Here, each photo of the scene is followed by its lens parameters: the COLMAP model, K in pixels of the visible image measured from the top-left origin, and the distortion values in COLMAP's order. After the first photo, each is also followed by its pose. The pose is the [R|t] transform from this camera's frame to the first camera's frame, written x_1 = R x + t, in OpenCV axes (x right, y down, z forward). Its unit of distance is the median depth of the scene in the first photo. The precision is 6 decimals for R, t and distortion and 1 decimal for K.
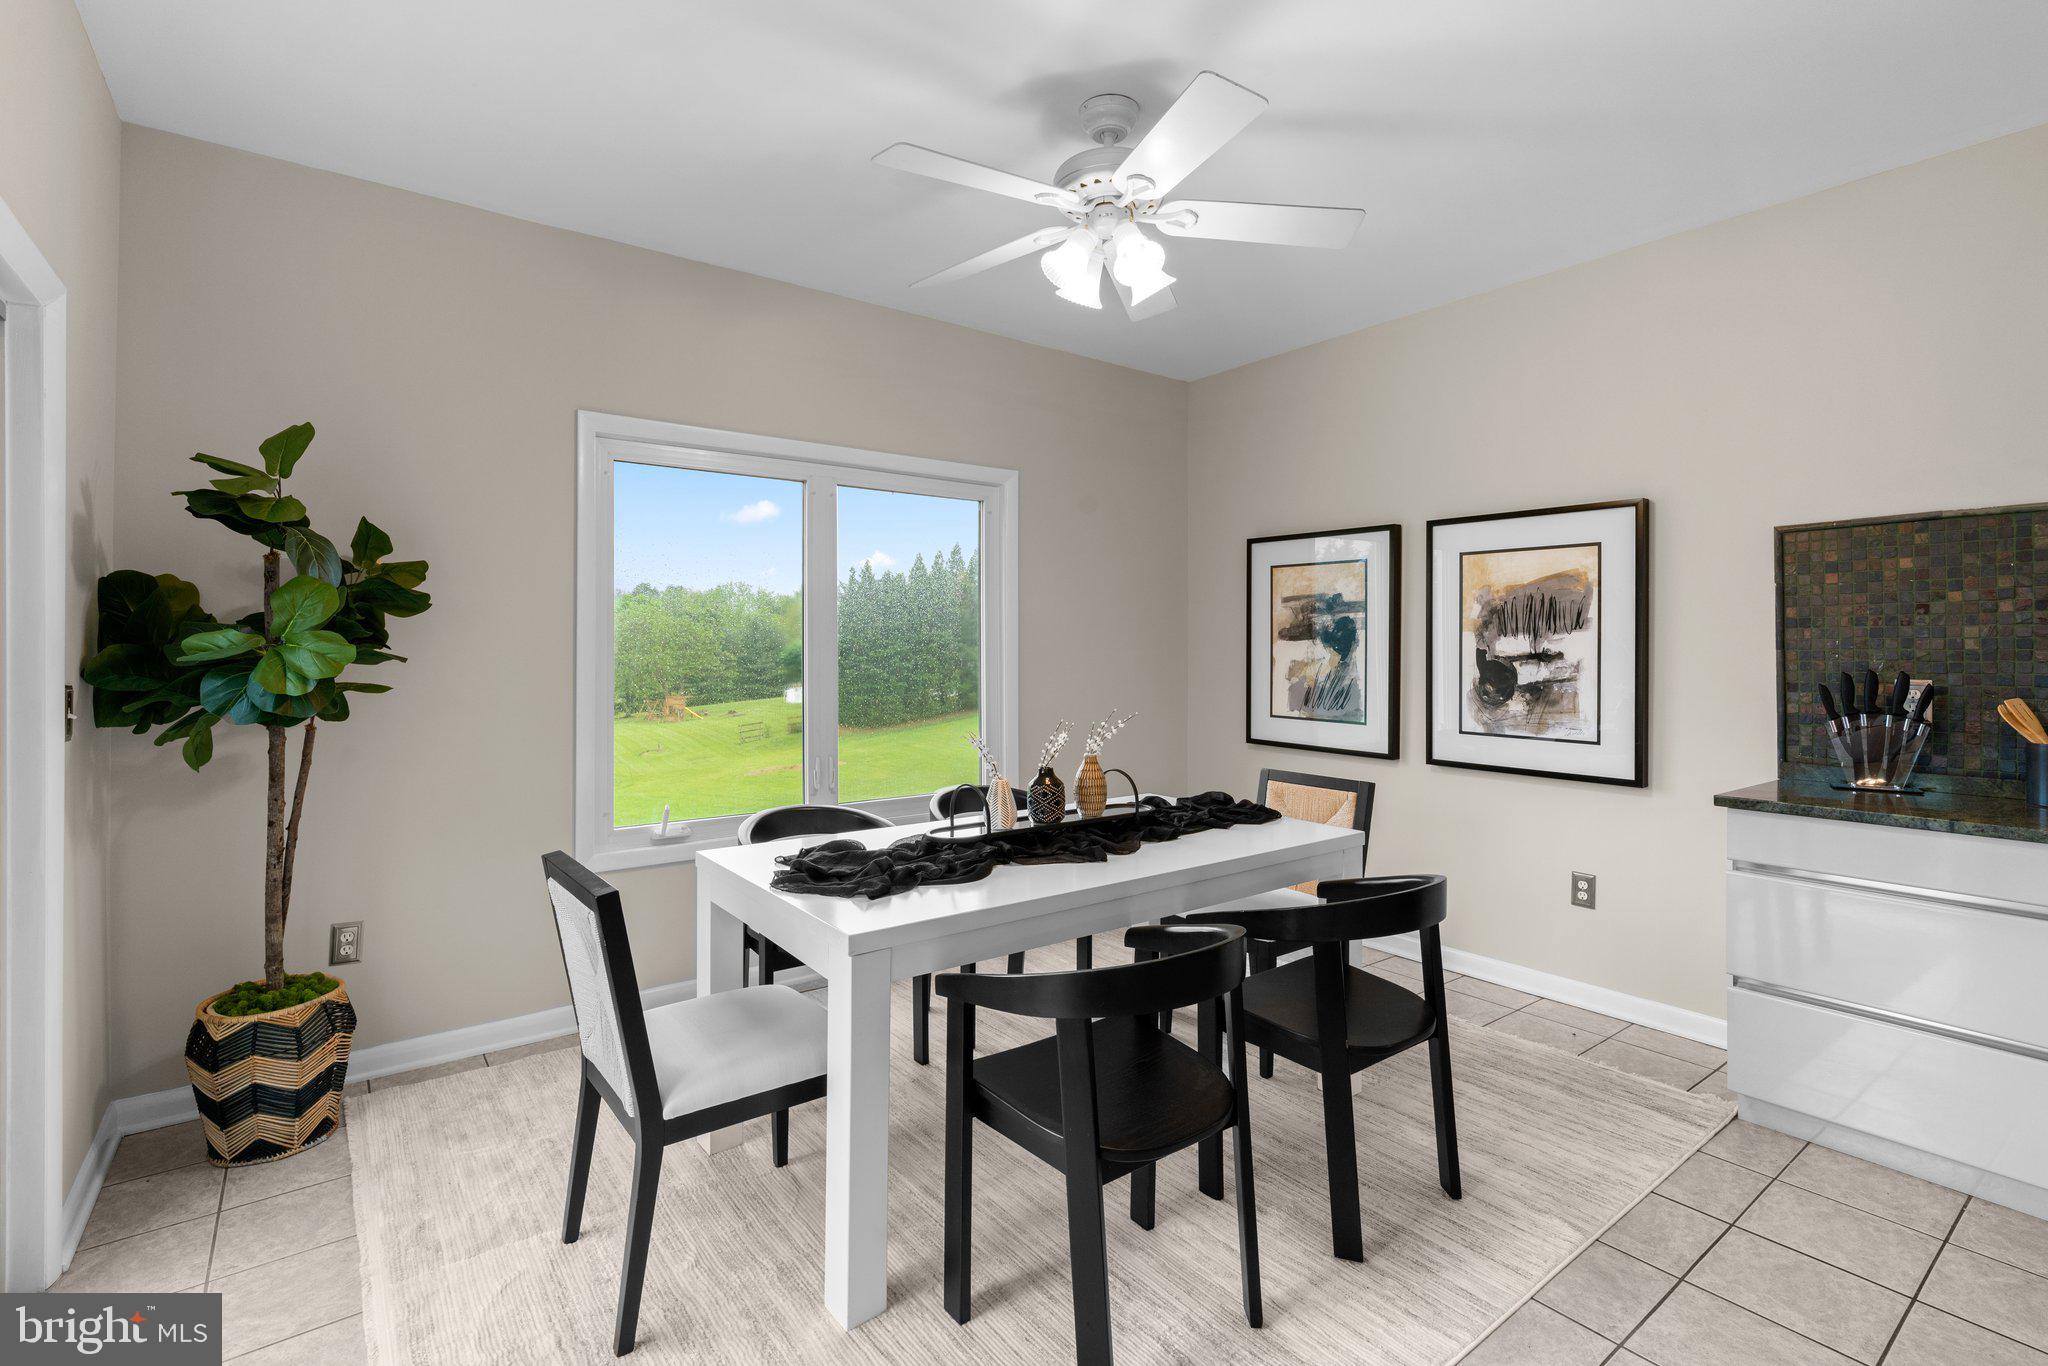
lens RADIAL K [[925.7, 0, 1021.1], [0, 925.7, 666.1], [0, 0, 1]] dist [-0.002860, -0.000107]
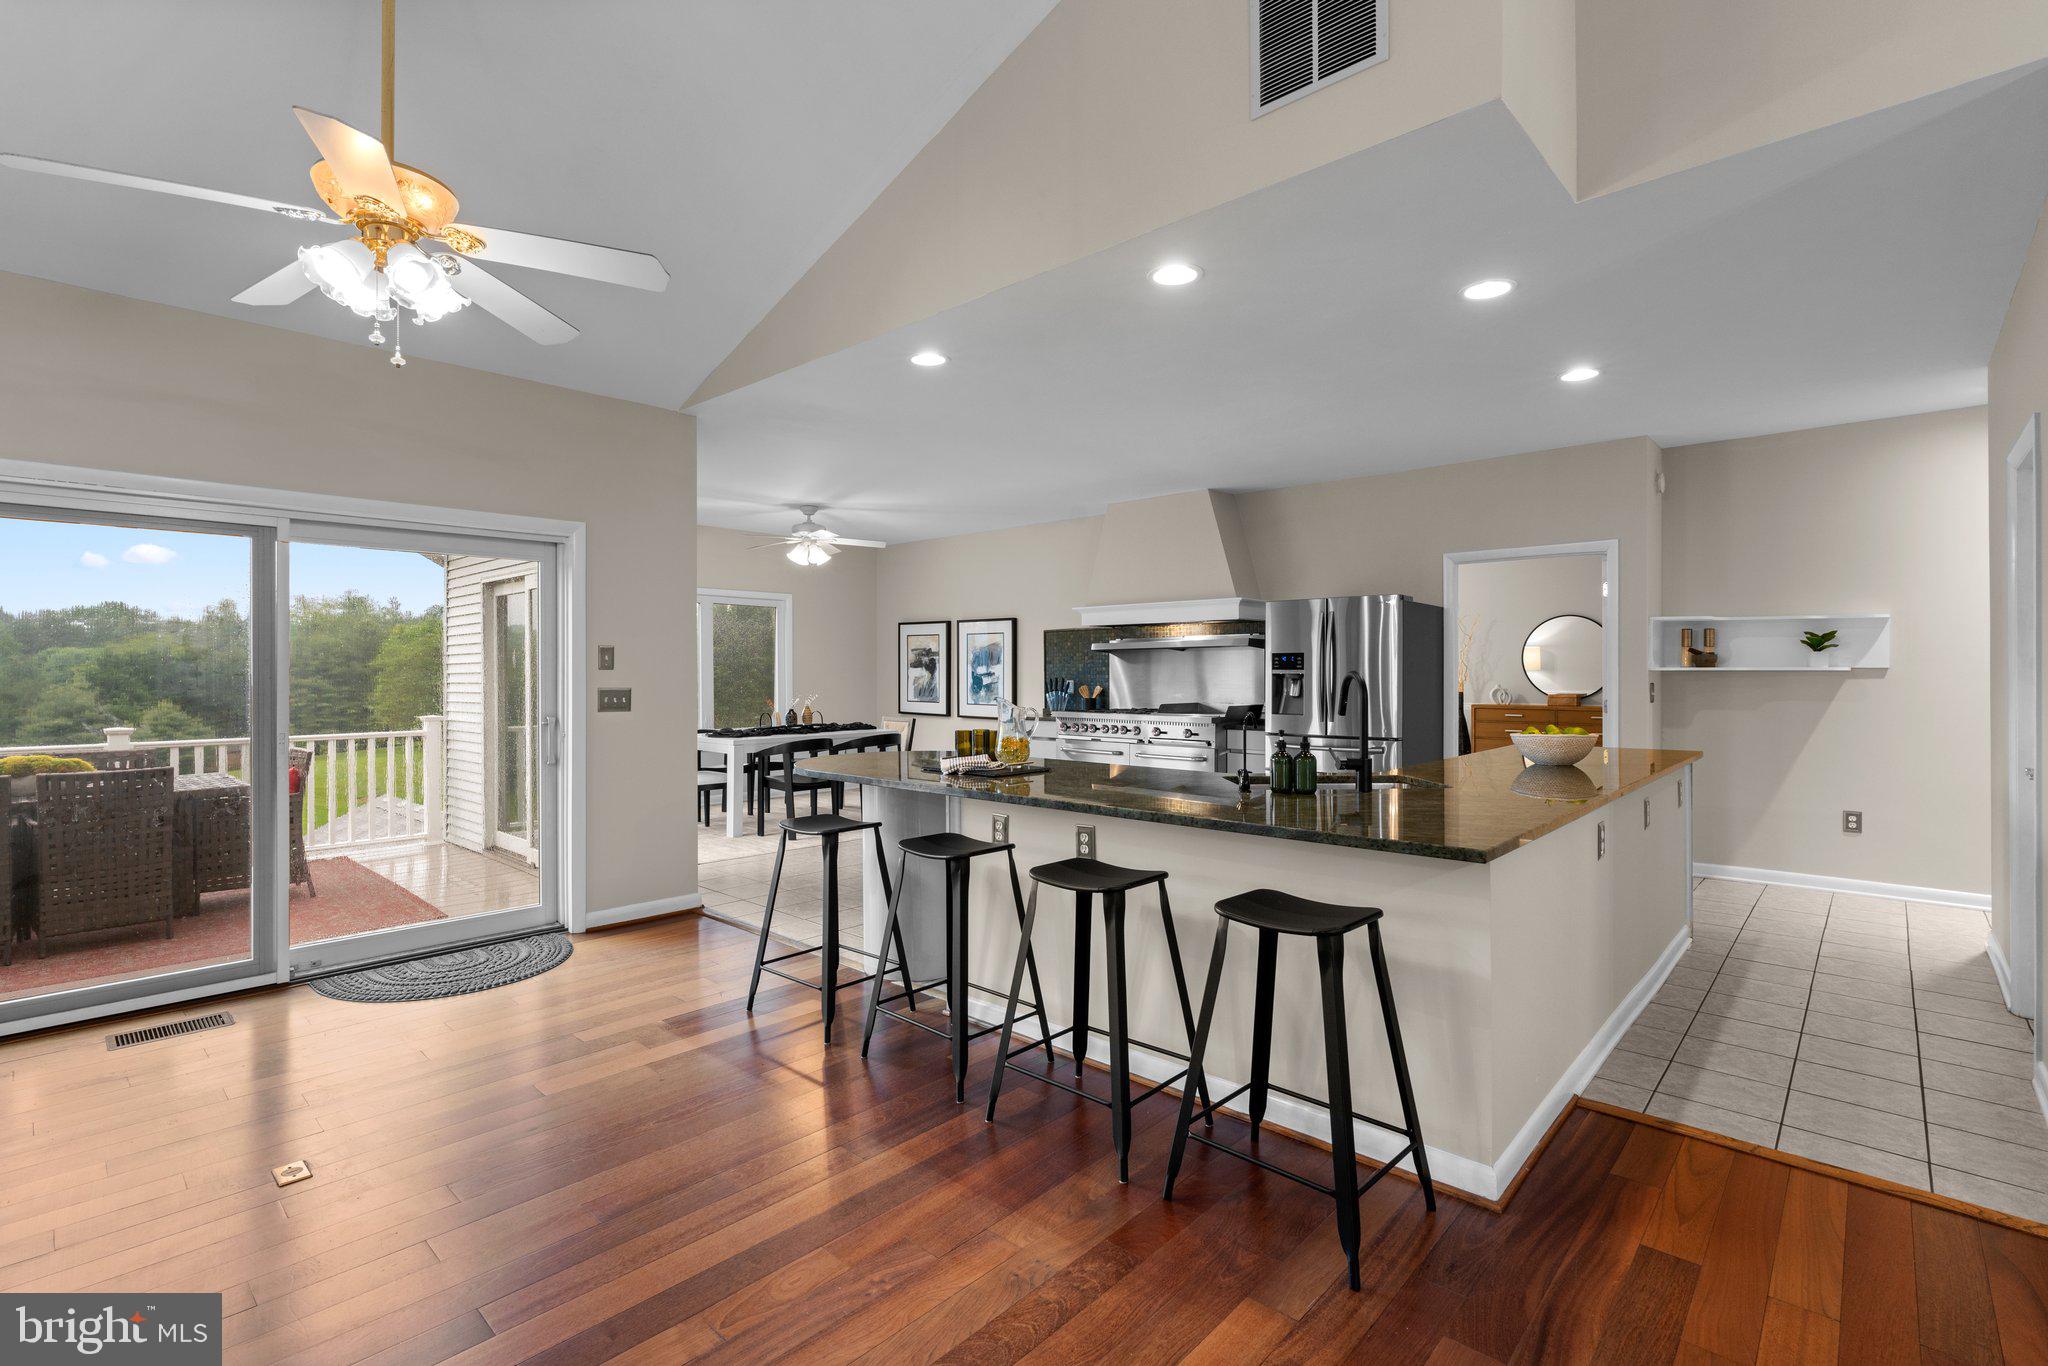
lens RADIAL K [[925.7, 0, 981.2], [0, 925.7, 680.5], [0, 0, 1]] dist [-0.002860, -0.000107]
pose [[0.989520, -0.002468, 0.144375, 0.146917], [0.004106, 0.999931, -0.011050, 0.035157], [-0.144337, 0.011527, 0.989461, -1.531208]]
